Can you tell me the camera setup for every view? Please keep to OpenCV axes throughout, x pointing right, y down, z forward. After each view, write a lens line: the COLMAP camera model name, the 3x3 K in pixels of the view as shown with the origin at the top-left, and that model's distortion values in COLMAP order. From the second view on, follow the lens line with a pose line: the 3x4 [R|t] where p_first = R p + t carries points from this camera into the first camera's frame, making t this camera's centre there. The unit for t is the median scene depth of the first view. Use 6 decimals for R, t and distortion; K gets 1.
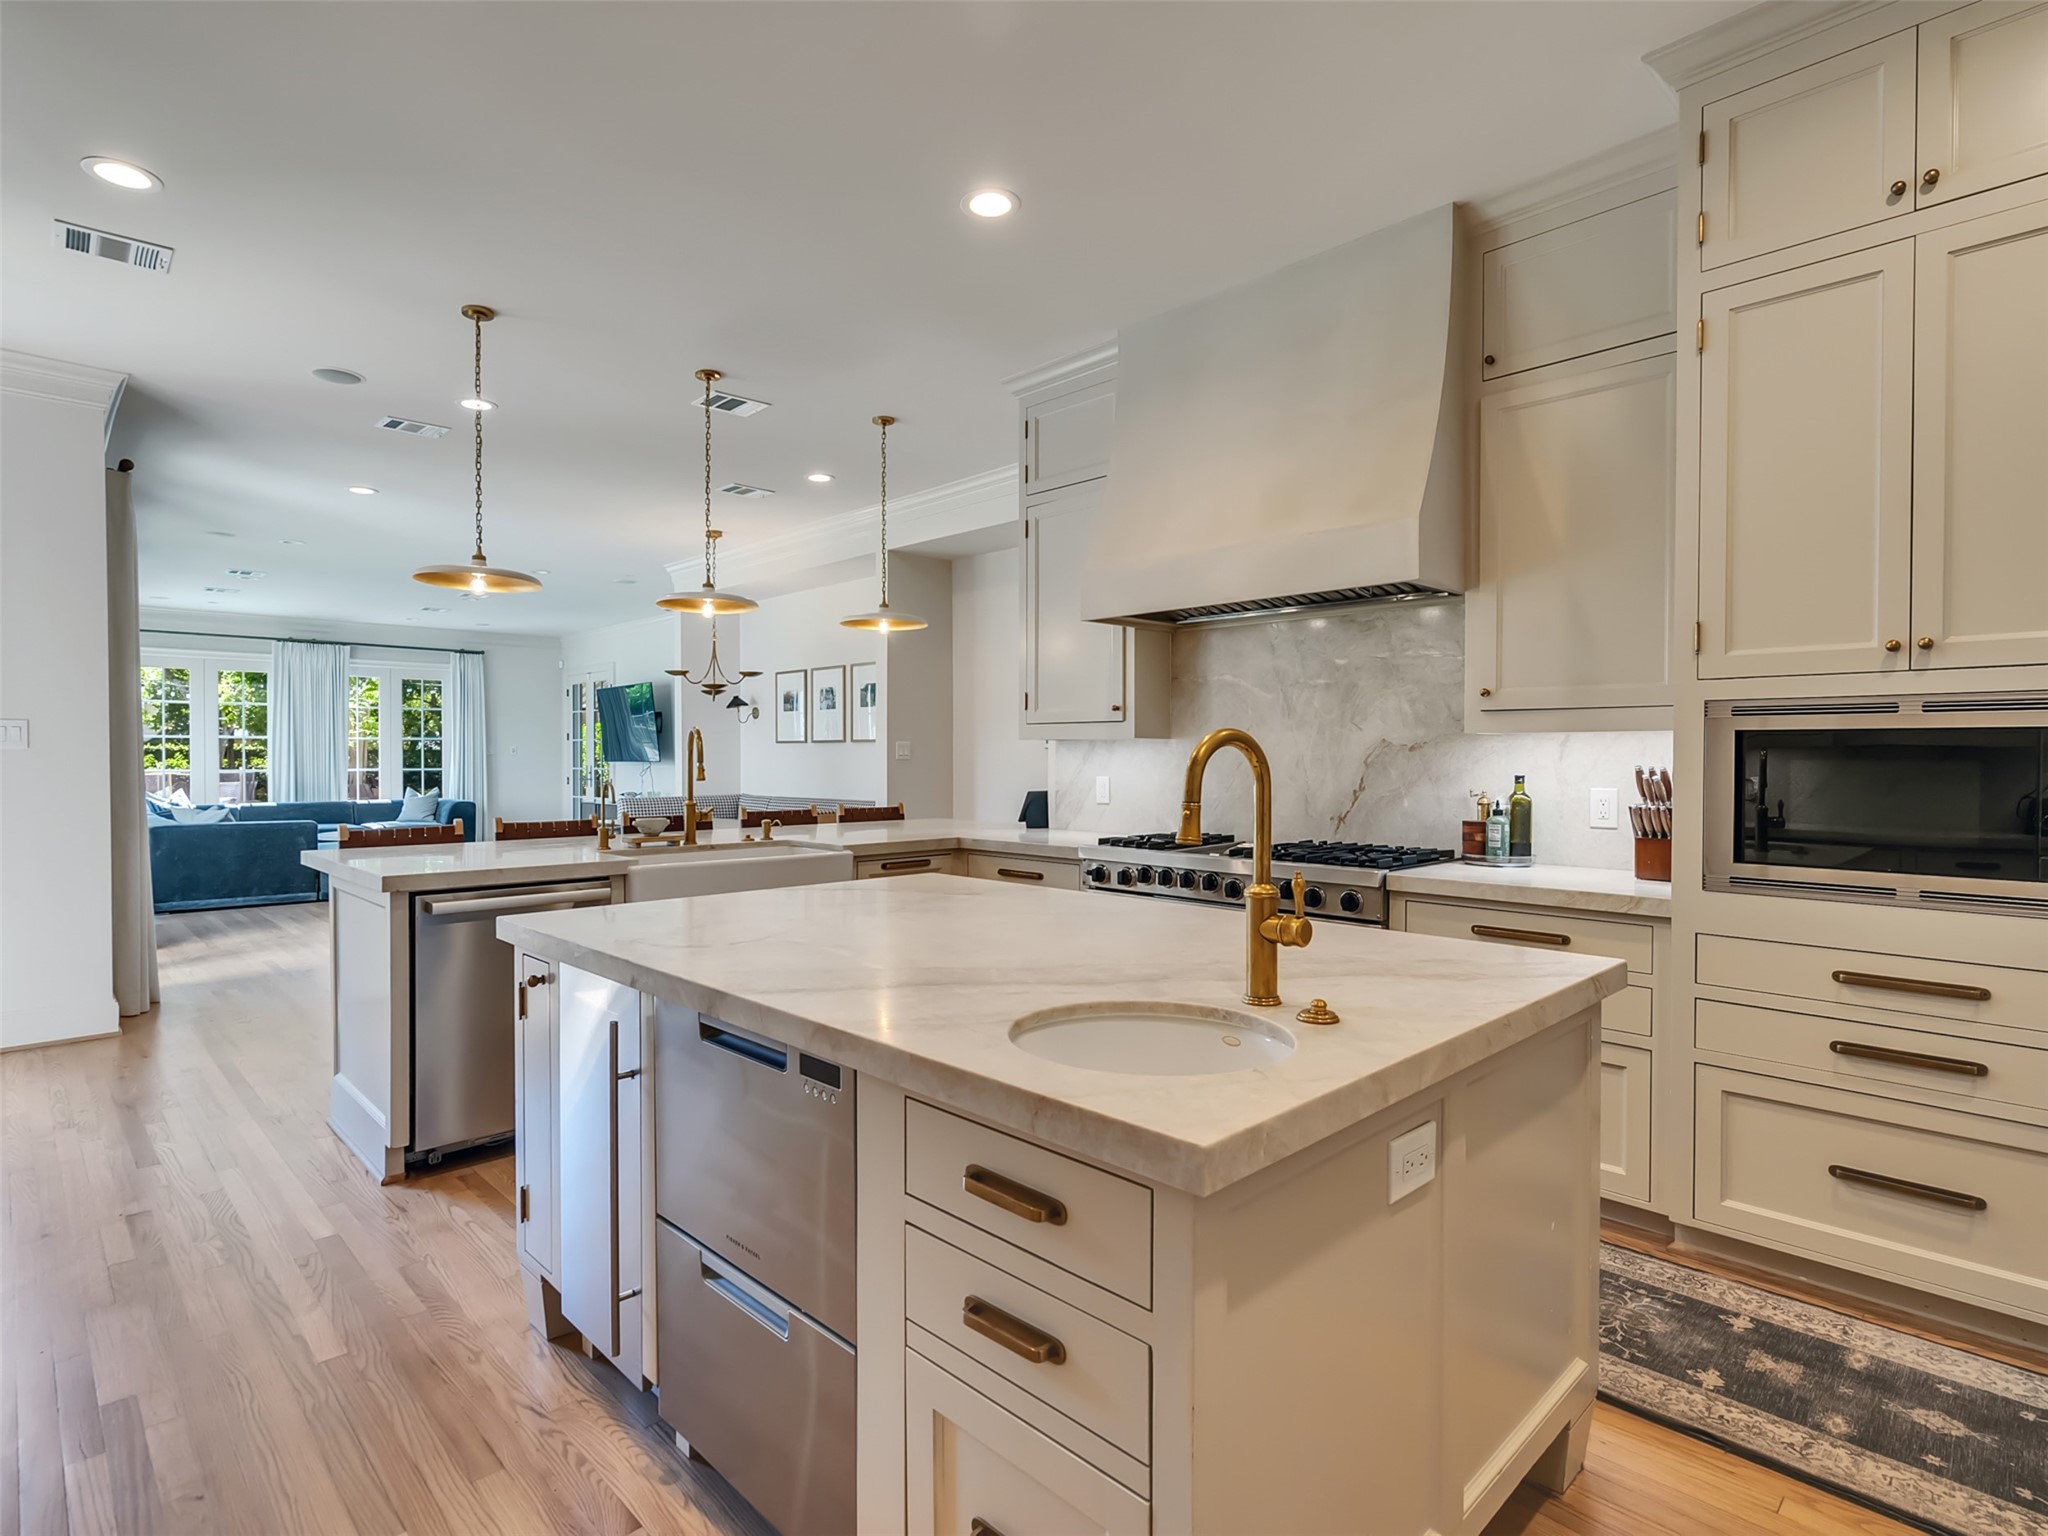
lens RADIAL K [[1048.2, 0, 1005.9], [0, 1048.2, 767.4], [0, 0, 1]] dist [-0.007359, 0.005474]
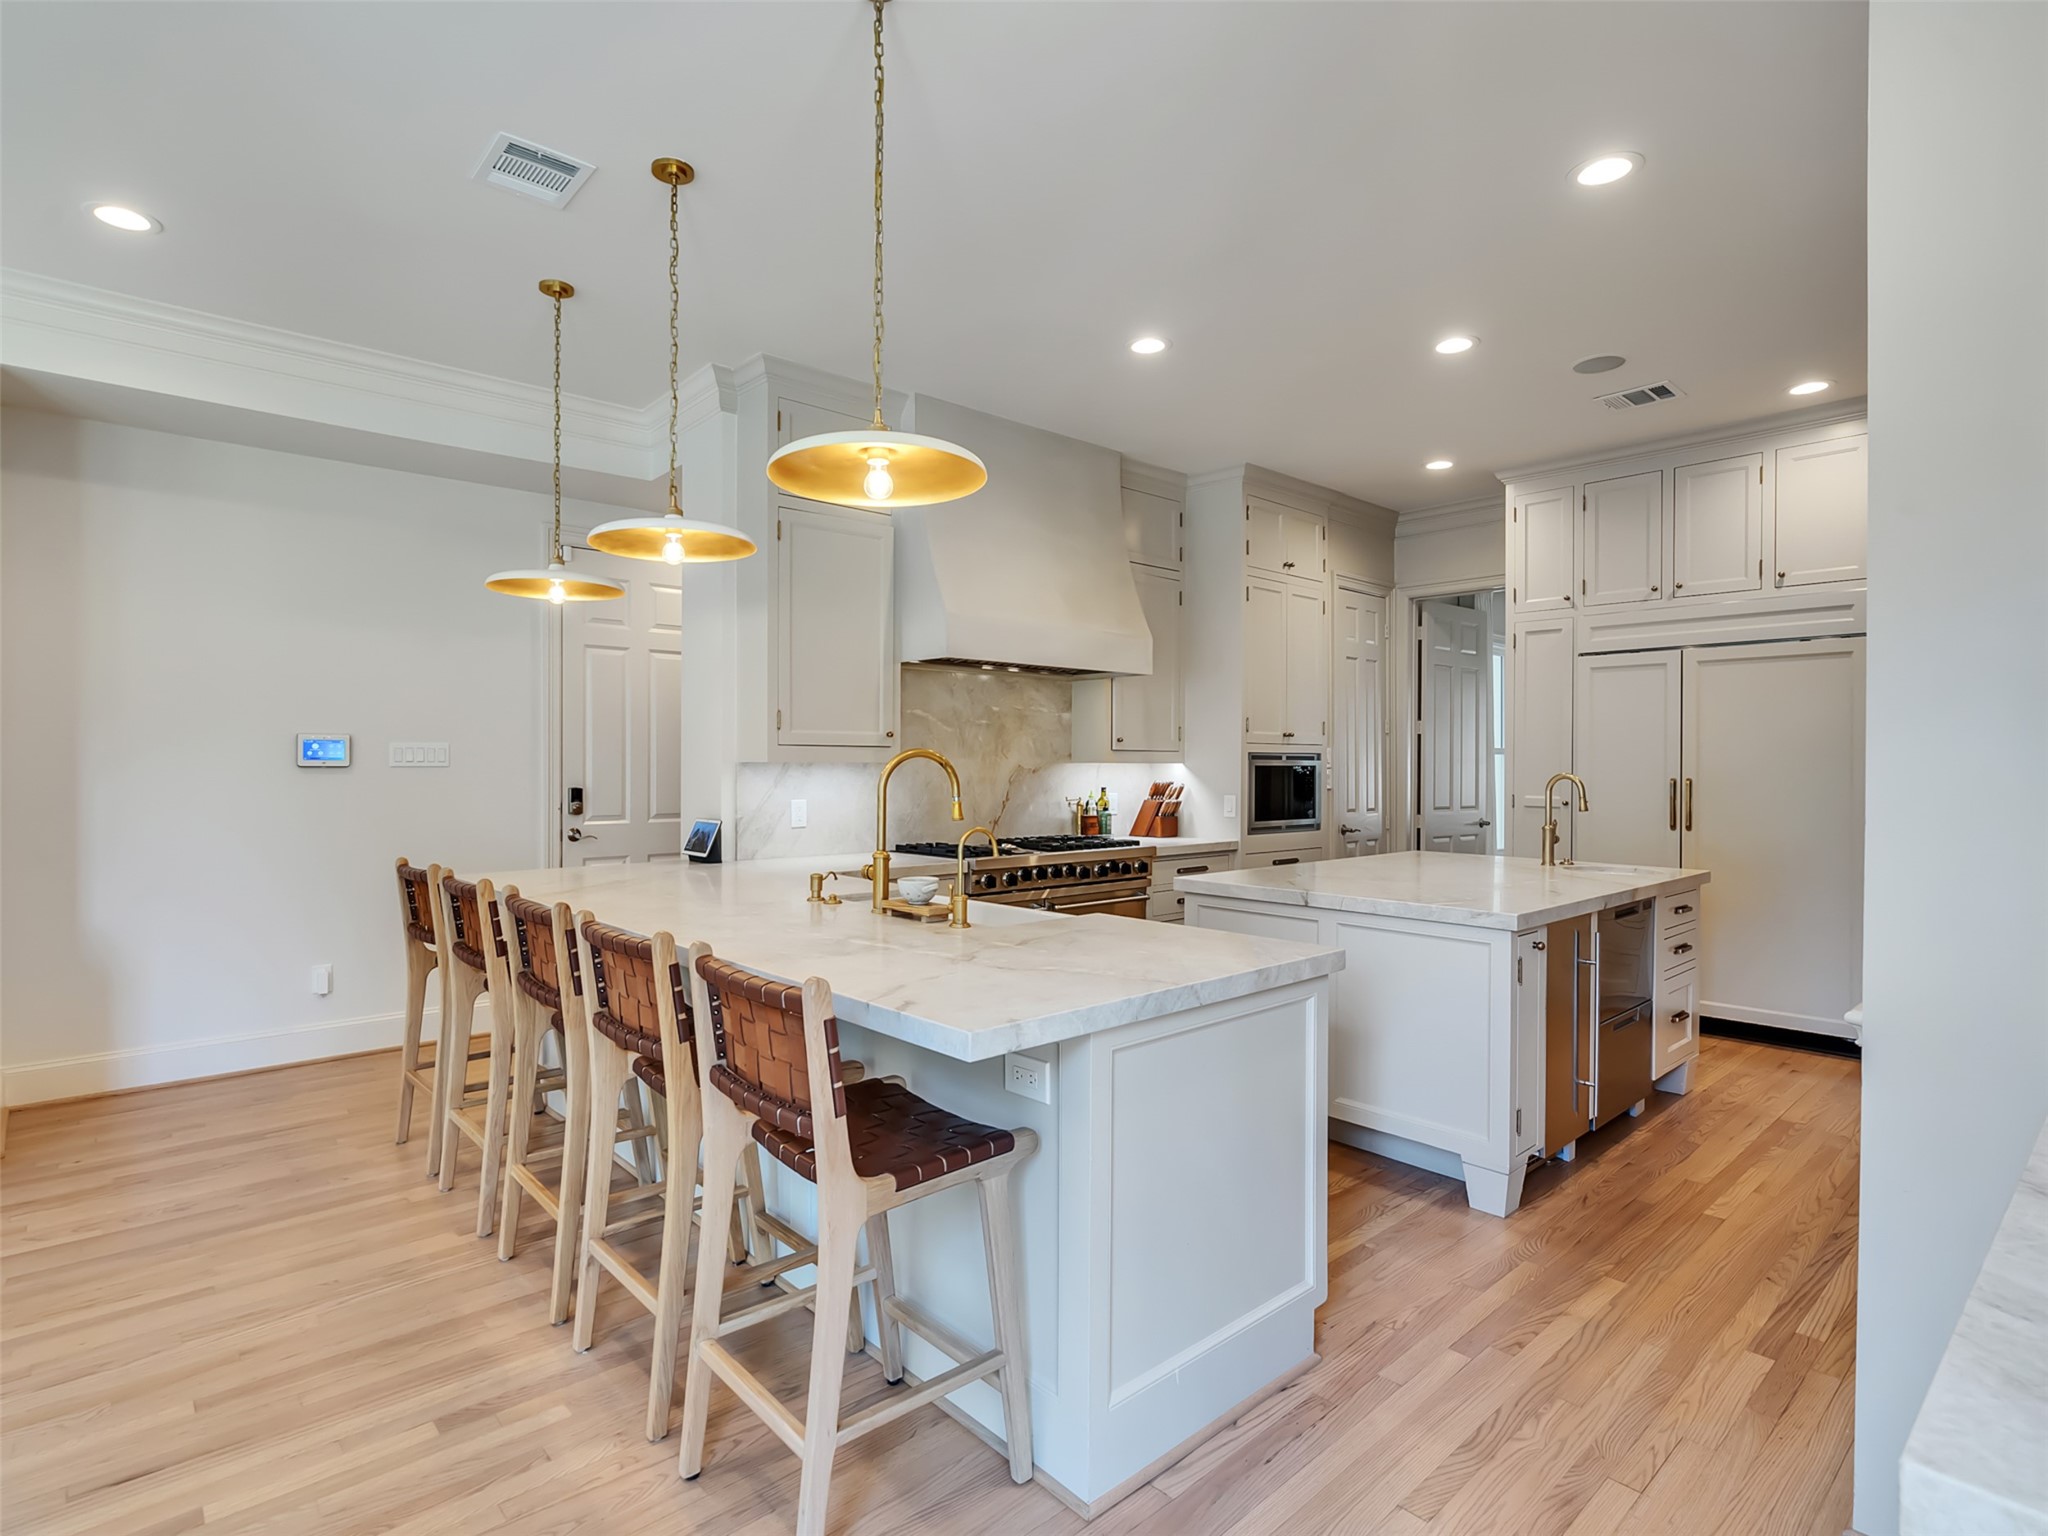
lens RADIAL K [[1048.2, 0, 1002.3], [0, 1048.2, 758.3], [0, 0, 1]] dist [-0.007359, 0.005474]
pose [[0.039810, 0.002965, 0.999203, -0.986245], [0.008289, 0.999960, -0.003298, -0.028295], [-0.999173, 0.008414, 0.039784, 0.863074]]
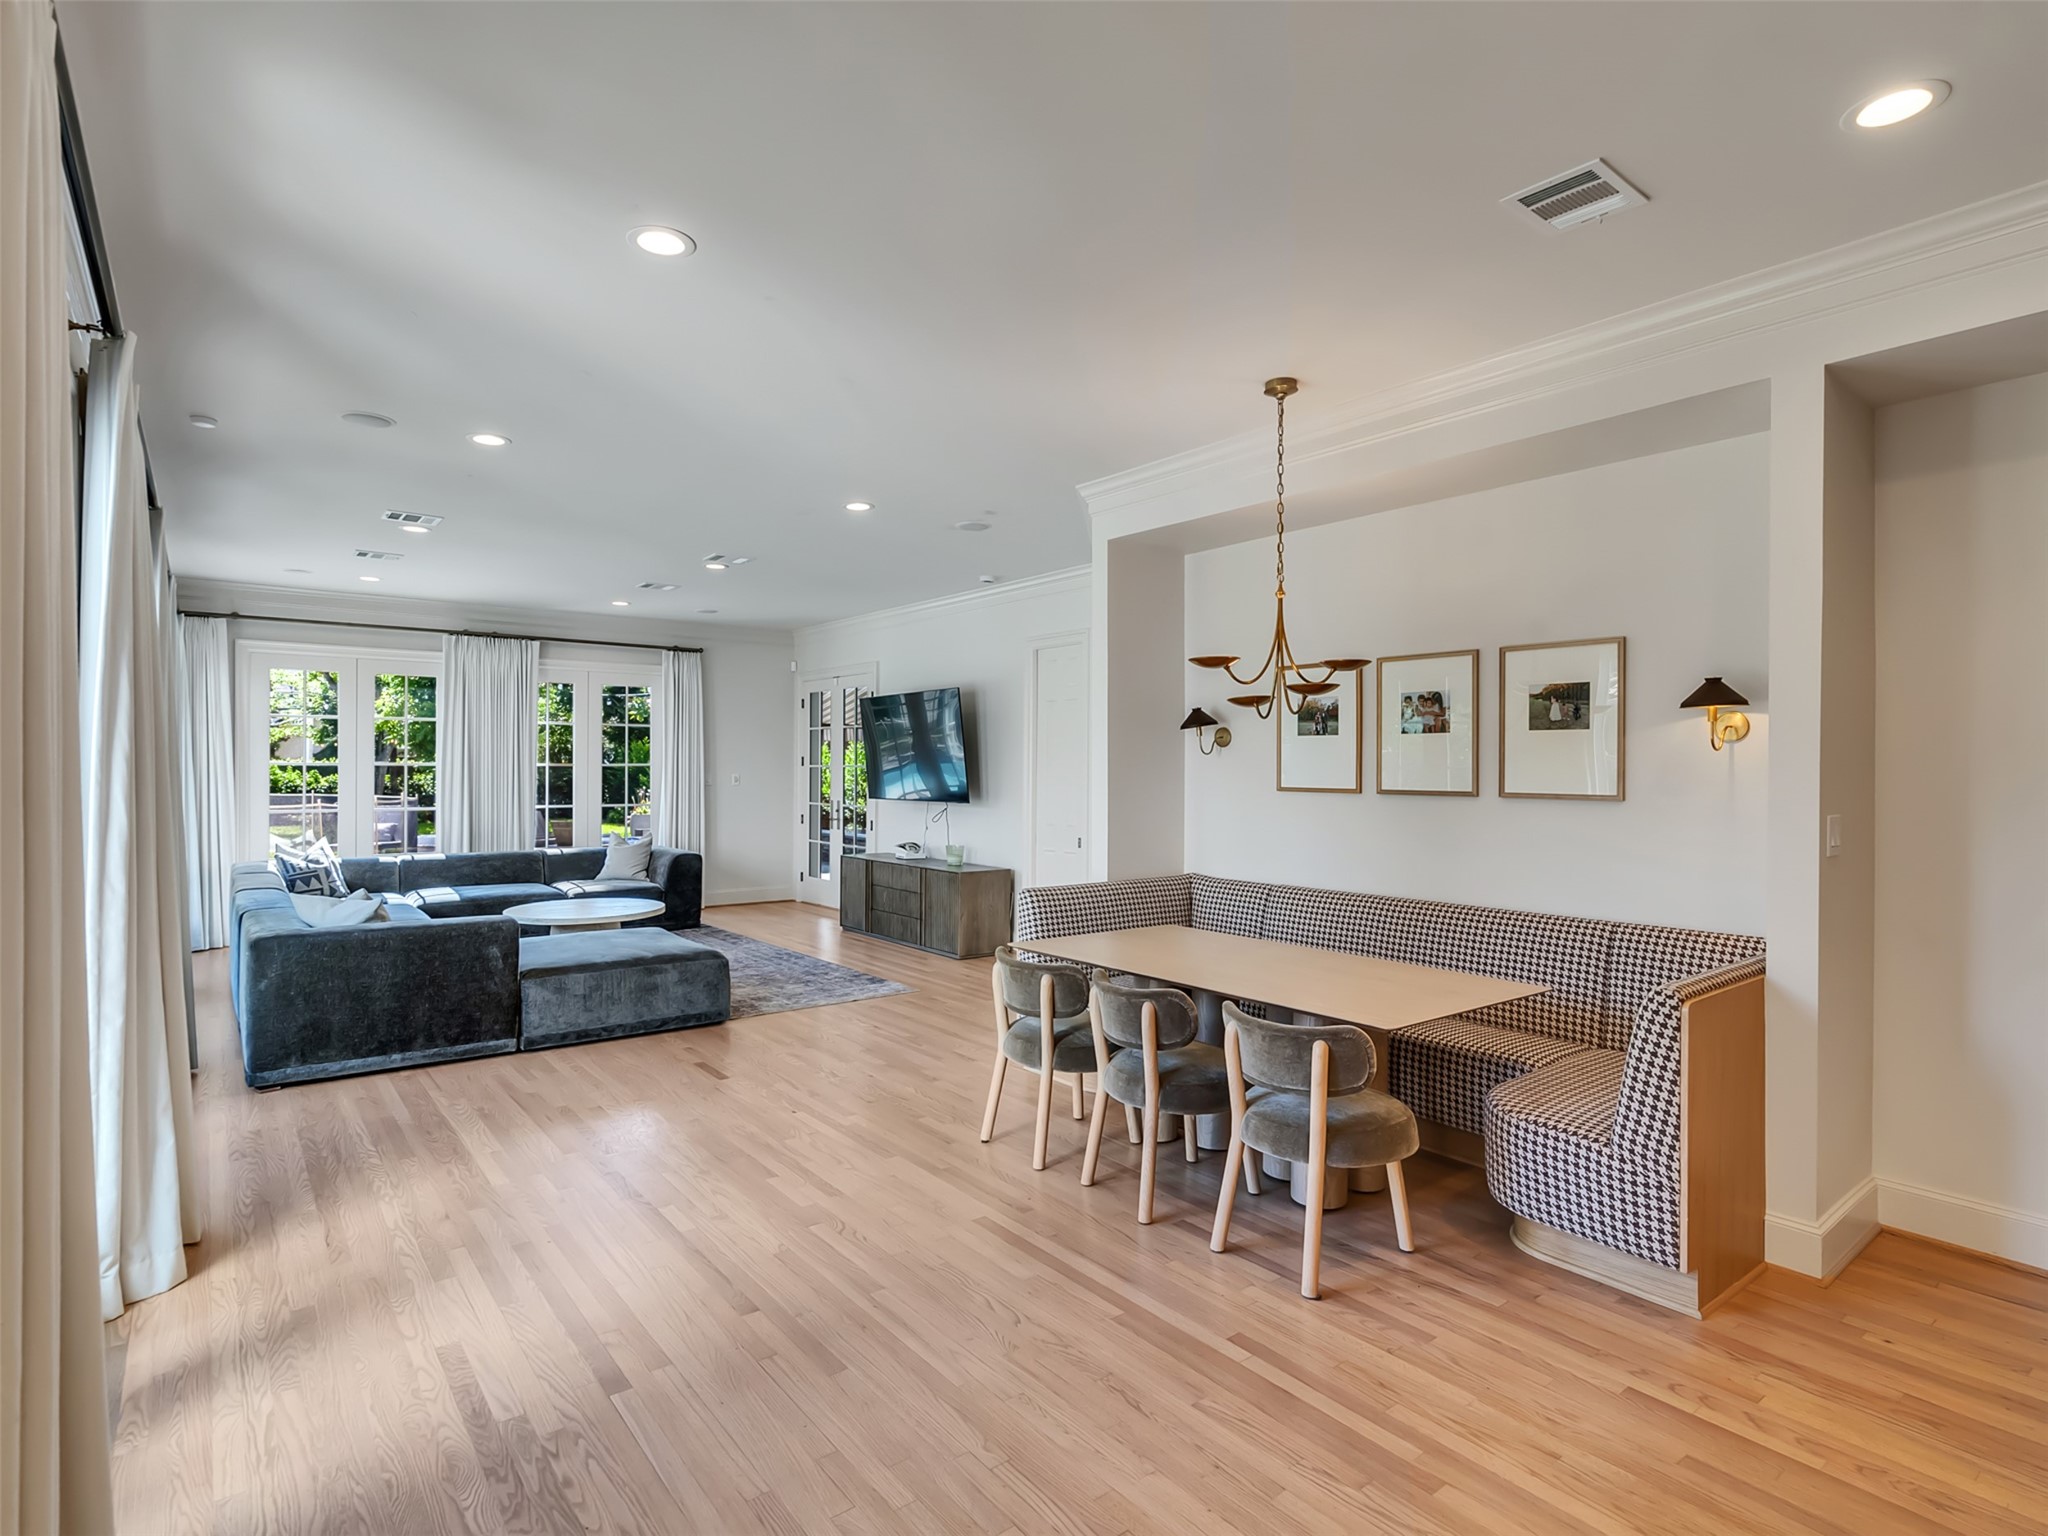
lens RADIAL K [[1048.2, 0, 1004.3], [0, 1048.2, 765.8], [0, 0, 1]] dist [-0.007359, 0.005474]
pose [[0.993883, 0.004129, -0.110357, -0.651666], [-0.005270, 0.999936, -0.010054, -0.064541], [0.110308, 0.010574, 0.993841, 0.896098]]
